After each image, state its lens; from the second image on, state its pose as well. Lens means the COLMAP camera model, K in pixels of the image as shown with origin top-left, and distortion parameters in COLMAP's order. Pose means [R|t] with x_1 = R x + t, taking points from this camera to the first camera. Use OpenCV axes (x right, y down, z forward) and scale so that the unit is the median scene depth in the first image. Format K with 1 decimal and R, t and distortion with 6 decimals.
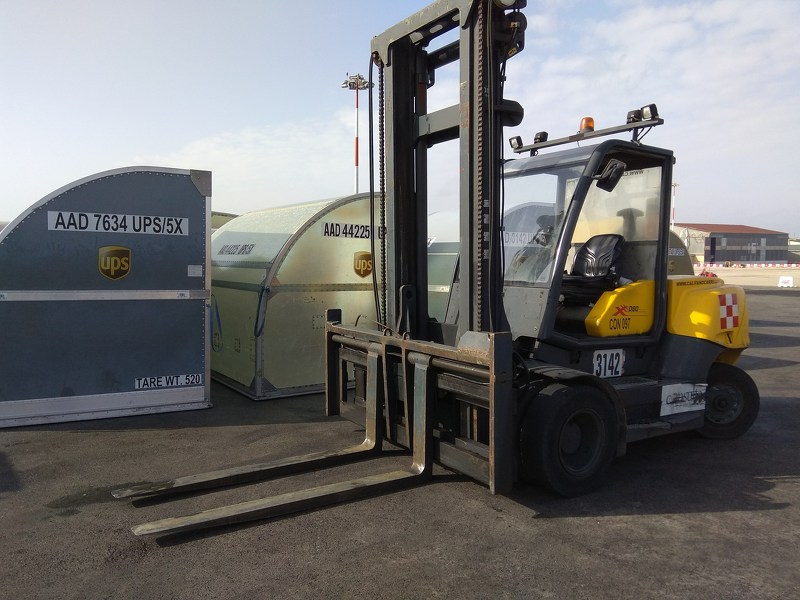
lens RADIAL K [[610.0, 0, 397.3], [0, 610.0, 301.6], [0, 0, 1]] dist [0.113895, -0.163565]
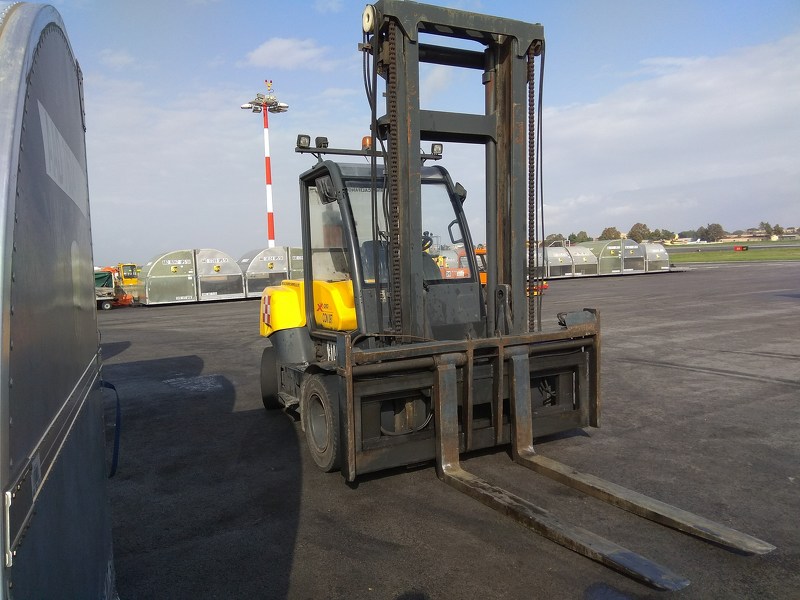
lens RADIAL K [[610.0, 0, 397.3], [0, 610.0, 301.6], [0, 0, 1]] dist [0.113895, -0.163565]
pose [[0.081499, -0.064620, 0.994576, -0.907614], [0.099472, 0.993441, 0.056396, -0.063843], [-0.991697, 0.094337, 0.087392, 0.964967]]
